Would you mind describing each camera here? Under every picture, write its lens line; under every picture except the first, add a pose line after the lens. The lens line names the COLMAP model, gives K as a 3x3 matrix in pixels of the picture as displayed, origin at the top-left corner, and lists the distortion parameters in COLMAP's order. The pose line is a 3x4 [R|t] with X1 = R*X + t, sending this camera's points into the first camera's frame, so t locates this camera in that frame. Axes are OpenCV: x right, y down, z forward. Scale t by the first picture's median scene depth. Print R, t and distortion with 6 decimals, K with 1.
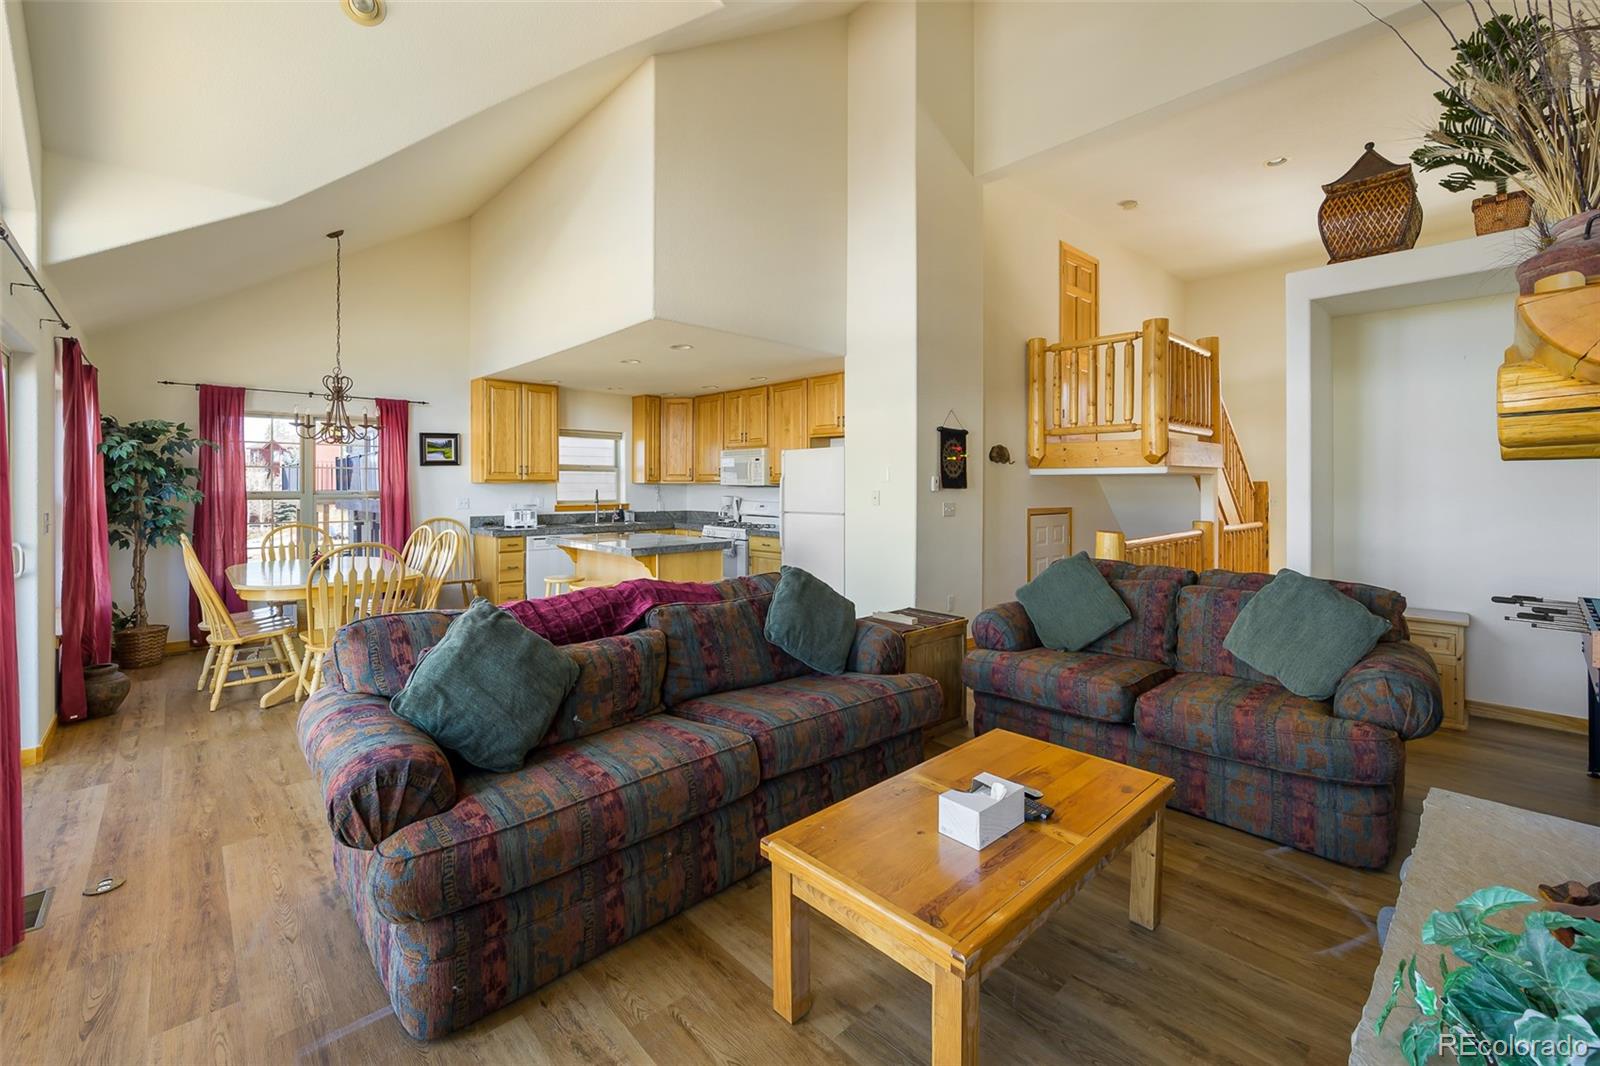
lens RADIAL K [[659.2, 0, 780.0], [0, 659.2, 512.2], [0, 0, 1]] dist [-0.000040, 0.000063]
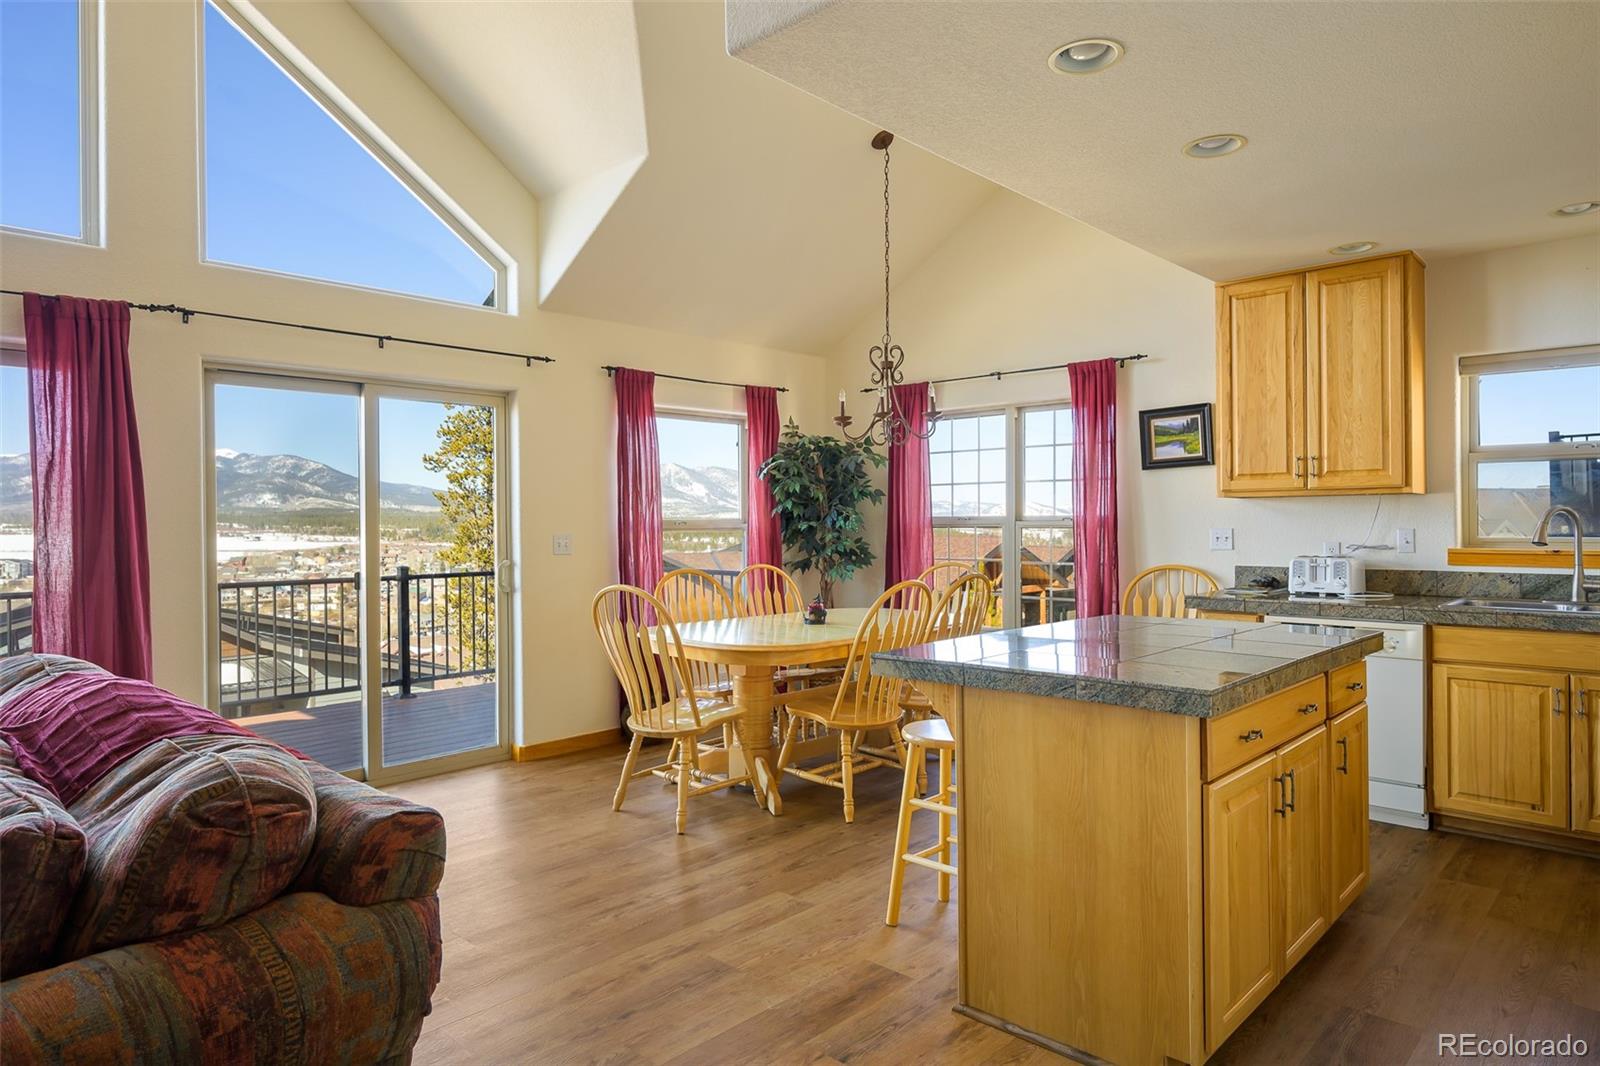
lens RADIAL K [[958.3, 0, 804.8], [0, 958.3, 521.2], [0, 0, 1]] dist [-0.003262, -0.000733]
pose [[0.082112, -0.002828, -0.996619, 0.210978], [-0.033987, 0.999406, -0.005636, -0.011157], [0.996043, 0.034335, 0.081967, 0.571926]]
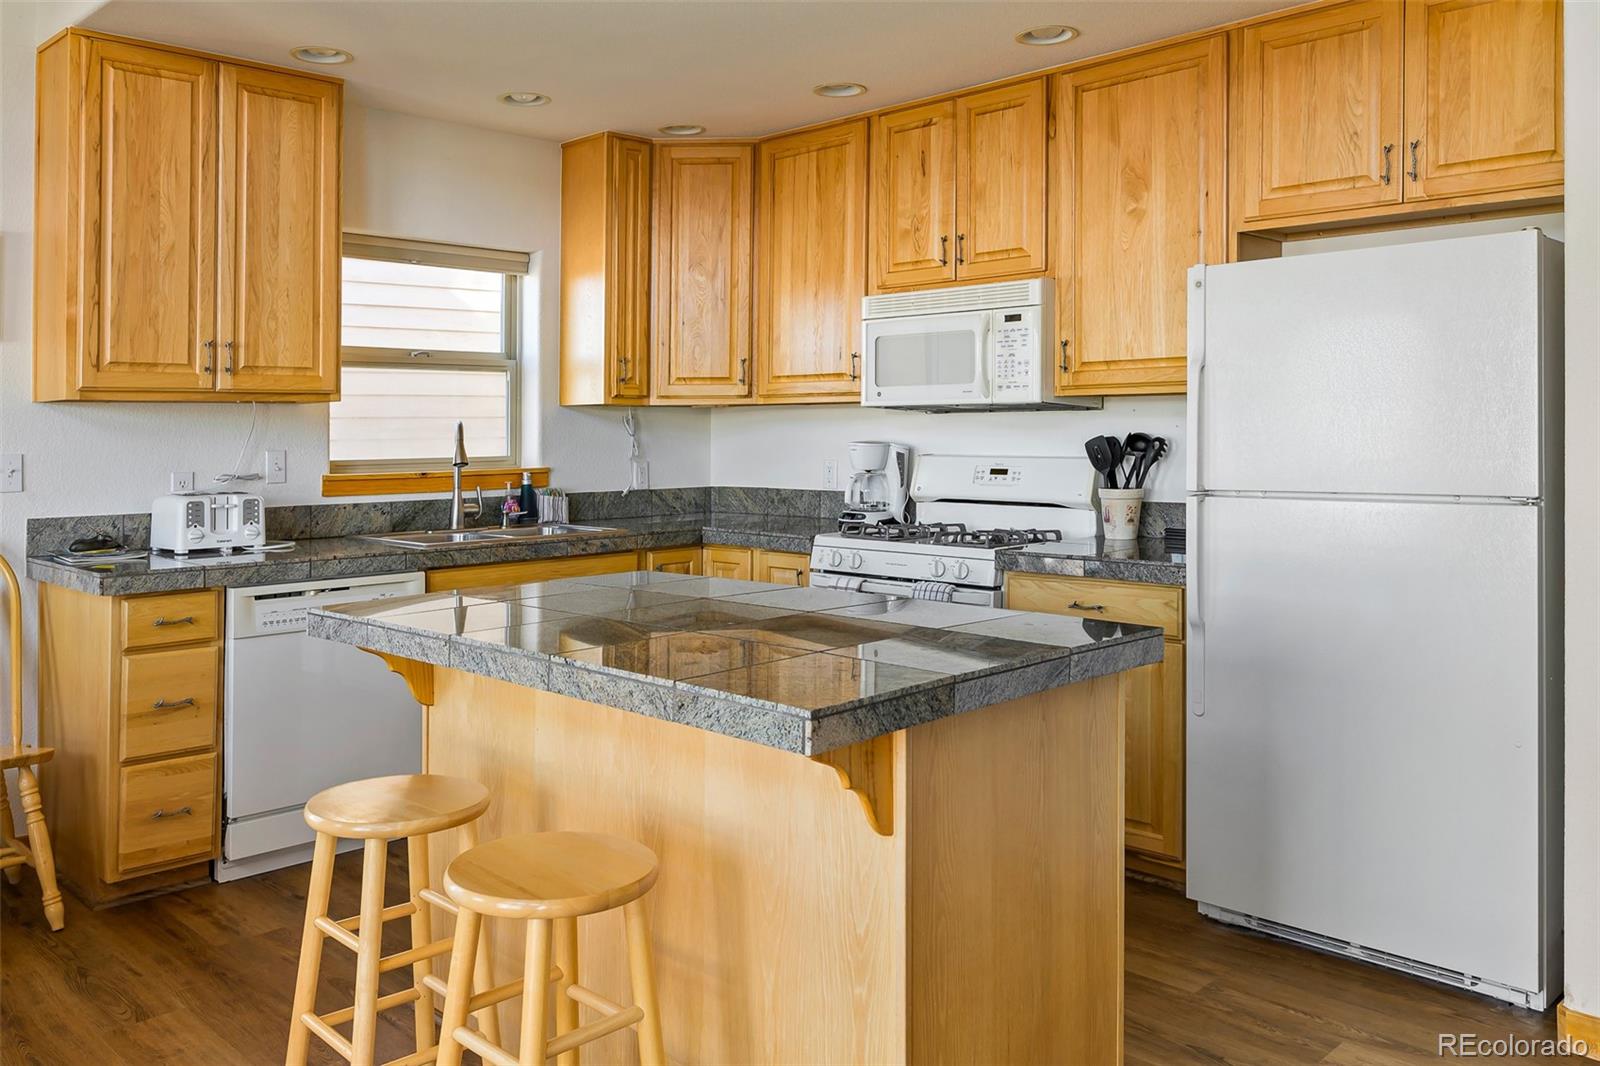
lens RADIAL K [[1268.0, 0, 799.1], [0, 1268.0, 413.5], [0, 0, 1]] dist [0.011018, 0.003897]
pose [[0.998430, -0.008663, 0.055341, -0.154380], [0.011647, 0.998483, -0.053816, -0.005306], [-0.054791, 0.054376, 0.997016, 0.400267]]
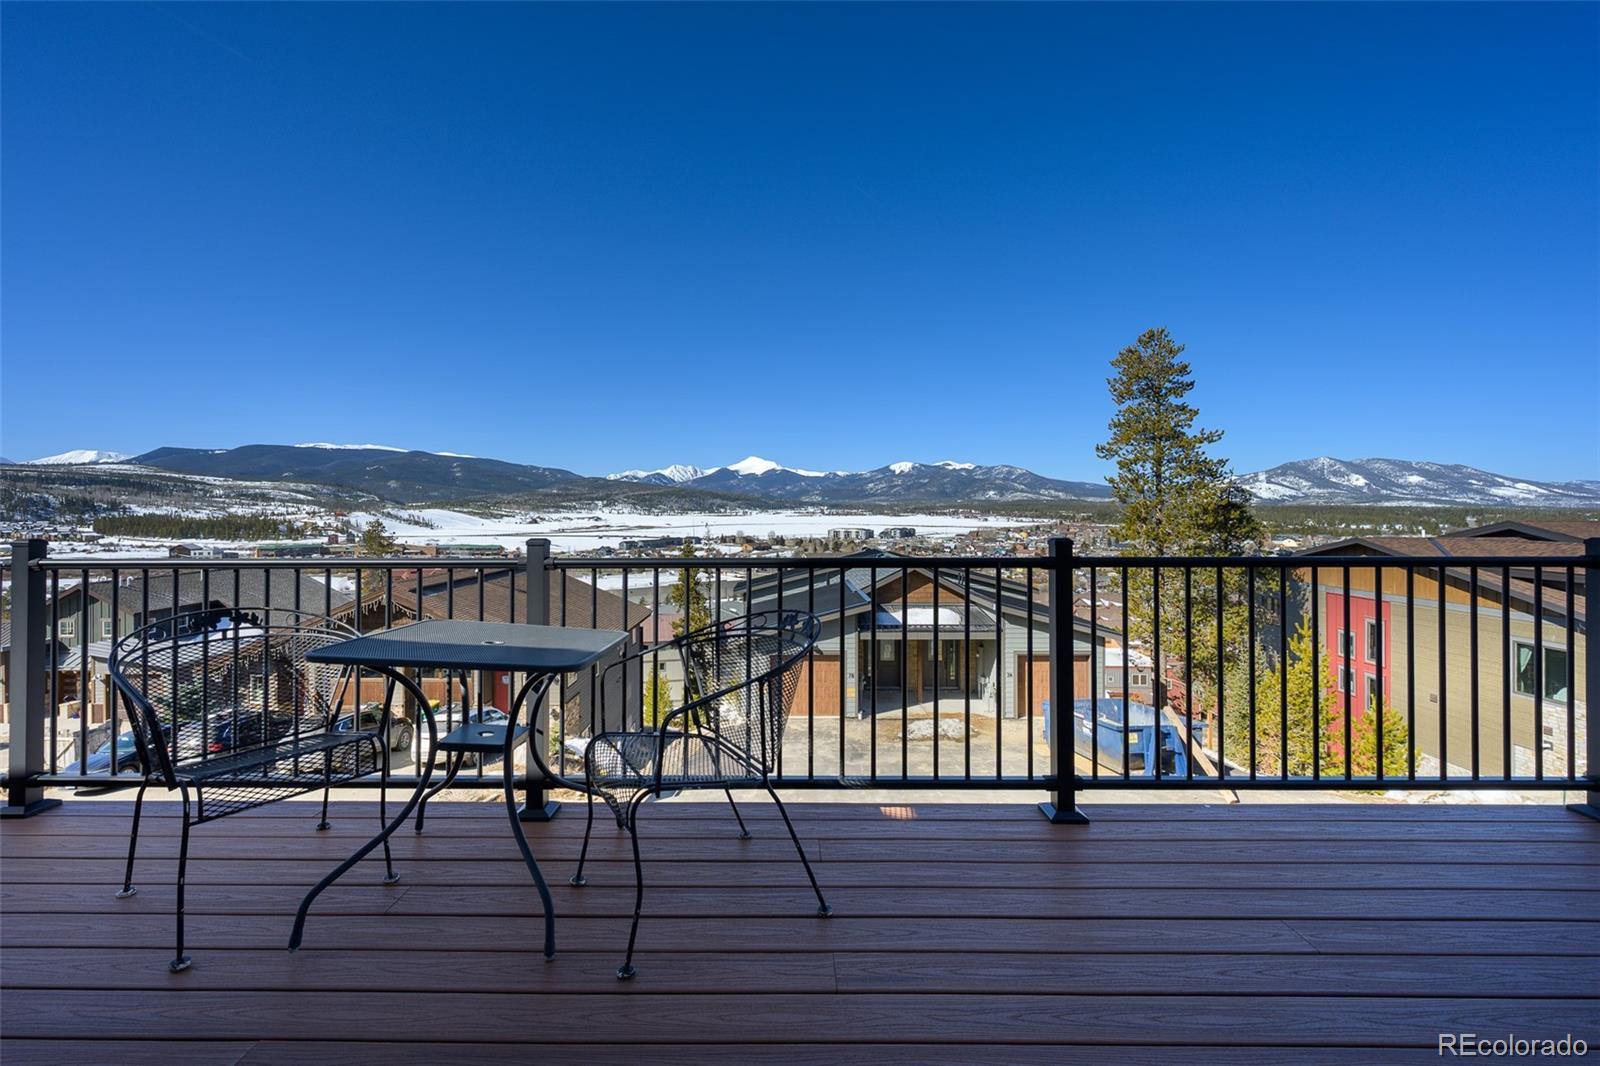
lens RADIAL K [[659.2, 0, 780.0], [0, 659.2, 512.2], [0, 0, 1]] dist [-0.000040, 0.000063]
pose [[-0.676073, -0.000228, -0.736834, -0.476867], [-0.029221, 0.999222, 0.026502, 0.026868], [0.736255, 0.039448, -0.675554, 0.358275]]
